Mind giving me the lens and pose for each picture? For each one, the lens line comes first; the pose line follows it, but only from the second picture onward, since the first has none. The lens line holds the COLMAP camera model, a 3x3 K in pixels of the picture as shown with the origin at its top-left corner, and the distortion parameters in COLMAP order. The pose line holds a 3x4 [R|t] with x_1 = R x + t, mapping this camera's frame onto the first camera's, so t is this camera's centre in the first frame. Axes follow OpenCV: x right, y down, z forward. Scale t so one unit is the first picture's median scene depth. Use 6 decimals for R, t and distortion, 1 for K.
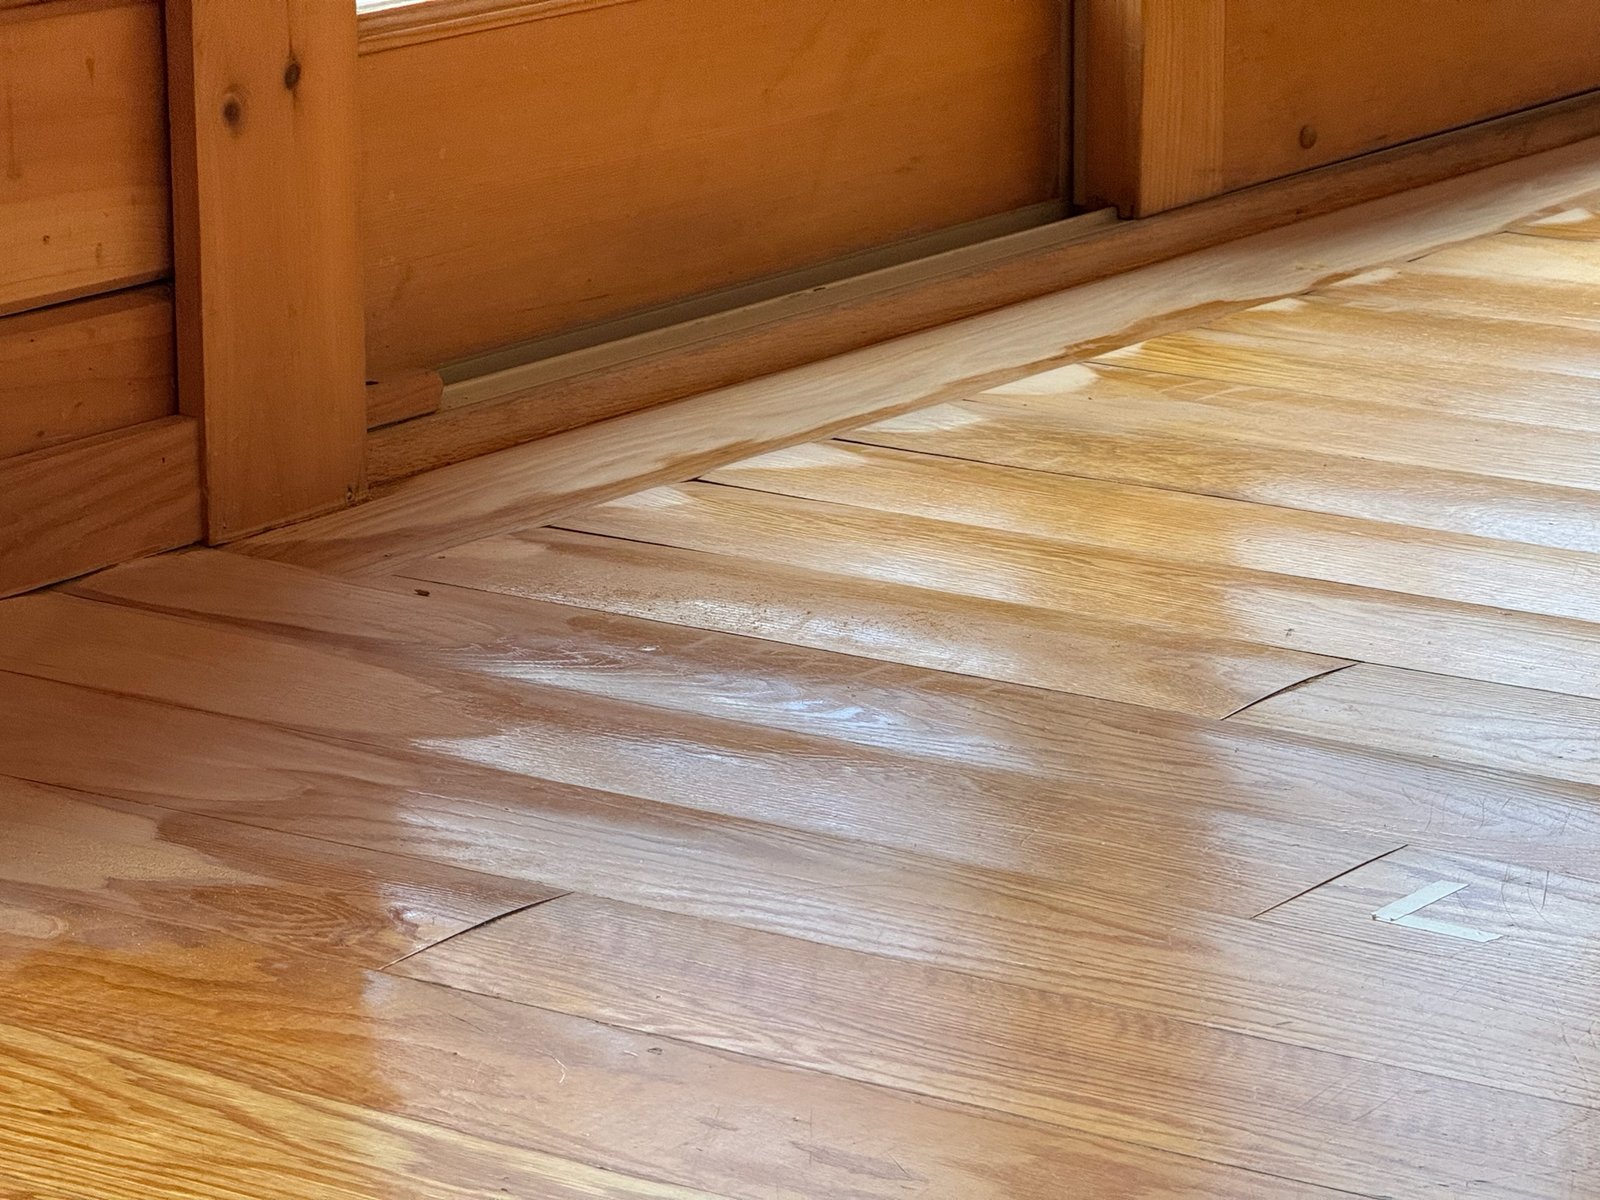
lens RADIAL K [[5612.2, 0, 805.1], [0, 5612.2, 591.0], [0, 0, 1]] dist [0.195049, 0.000000]
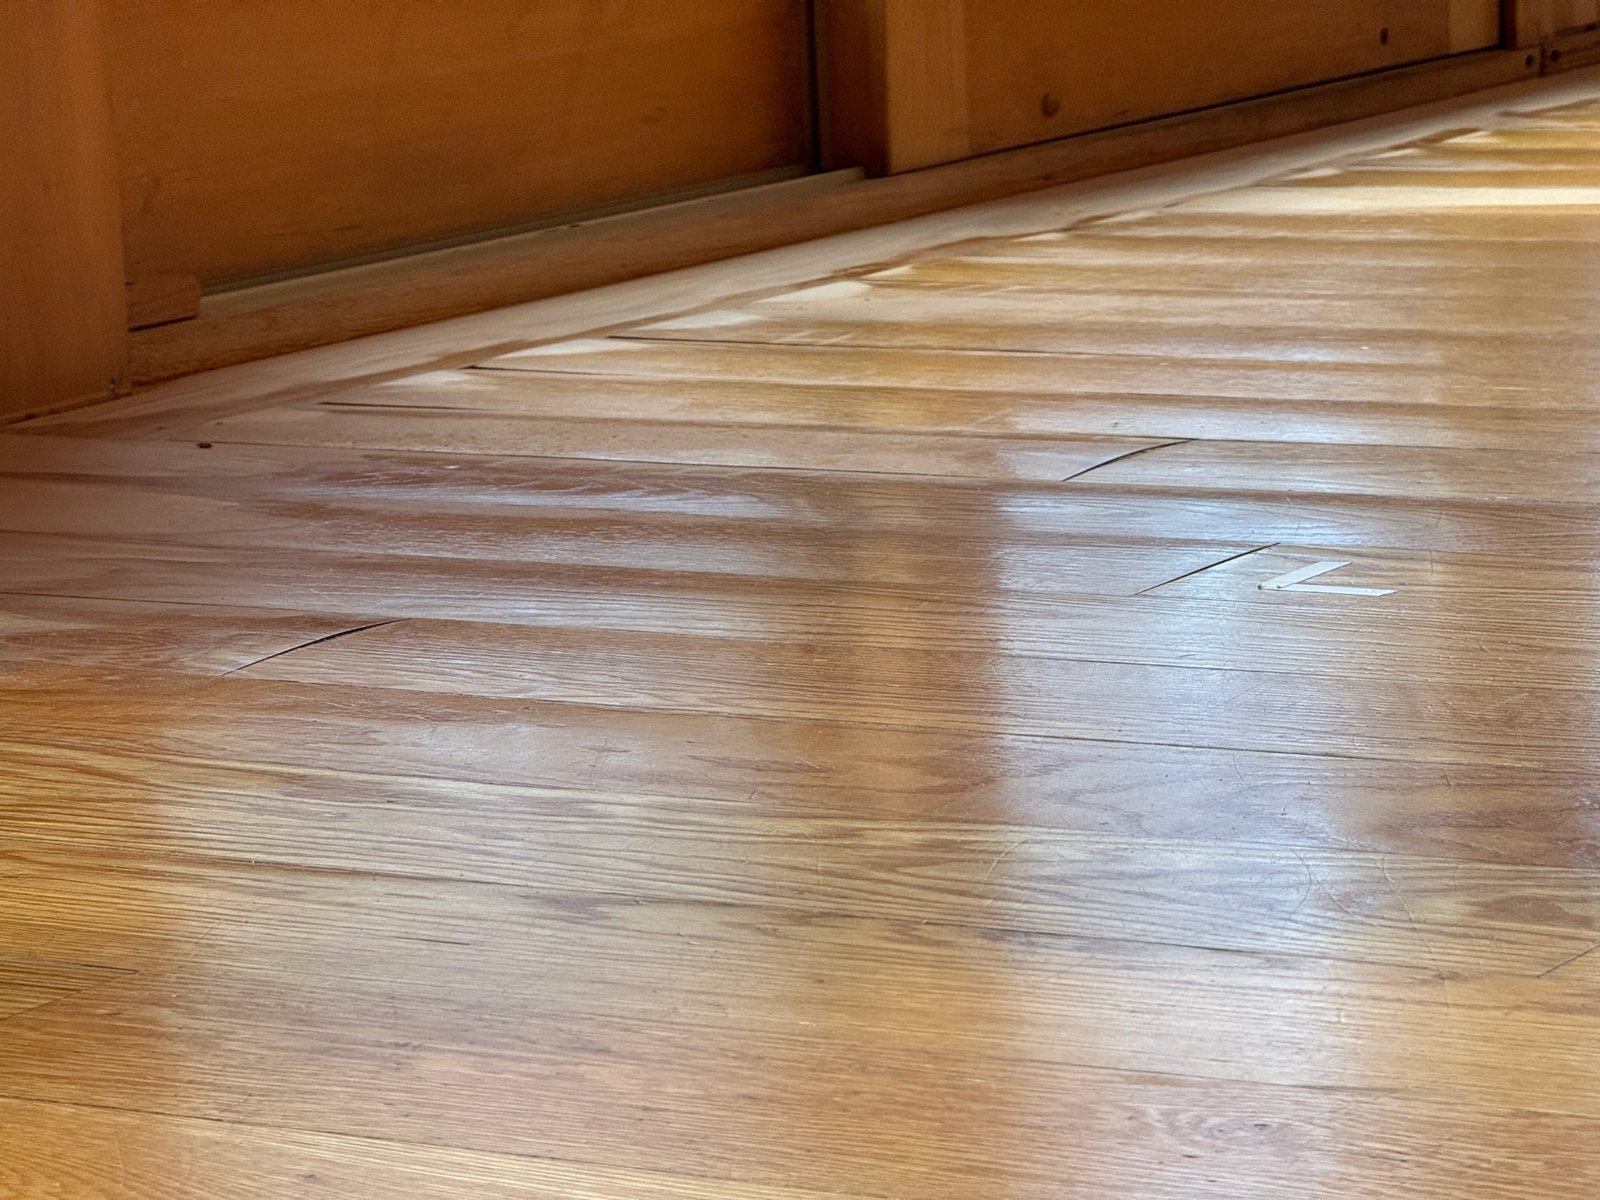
lens RADIAL K [[5612.2, 0, 799.6], [0, 5612.2, 603.6], [0, 0, 1]] dist [0.195049, 0.000000]
pose [[0.996432, -0.049683, 0.068231, -0.032909], [0.054972, 0.995440, -0.077961, 0.103308], [-0.064046, 0.081433, 0.994619, 0.046028]]
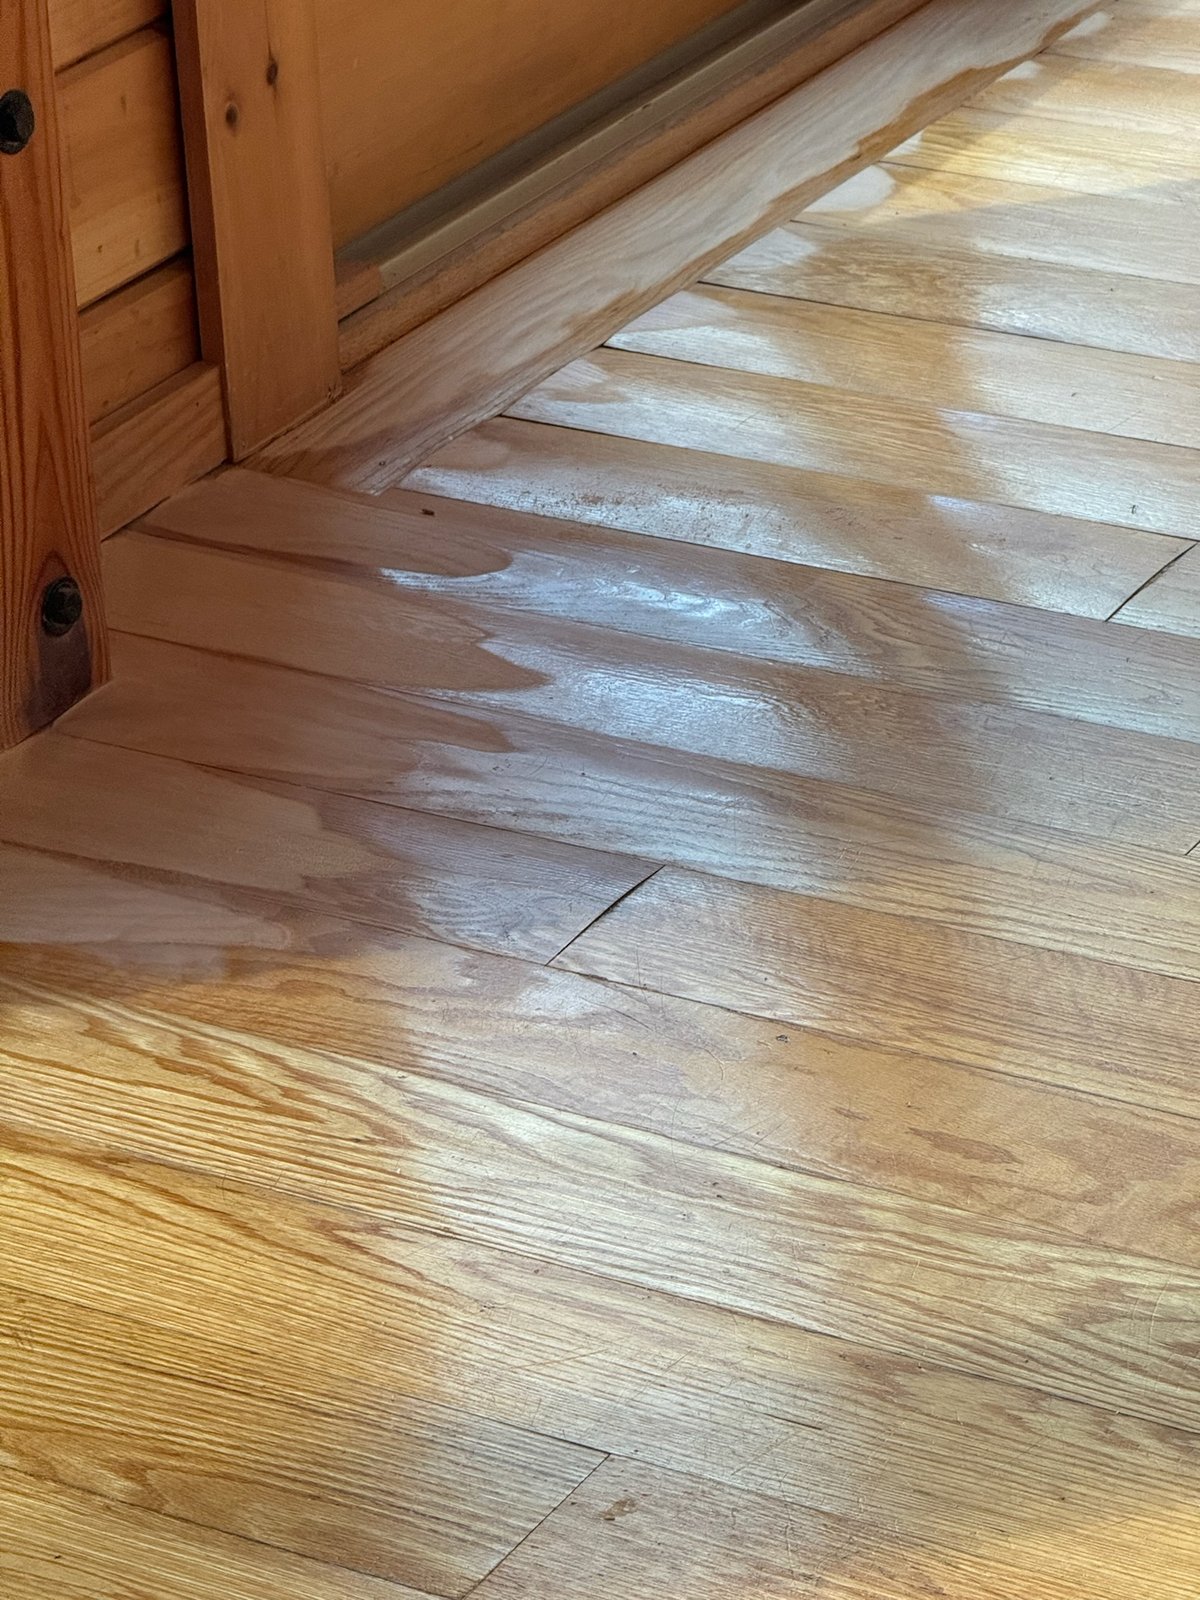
lens RADIAL K [[5612.2, 0, 602.5], [0, 5612.2, 802.2], [0, 0, 1]] dist [0.195049, 0.000000]
pose [[0.994486, -0.080721, 0.066948, -0.114101], [0.064385, 0.973866, 0.217804, -0.197865], [-0.082780, -0.212293, 0.973694, -0.215119]]
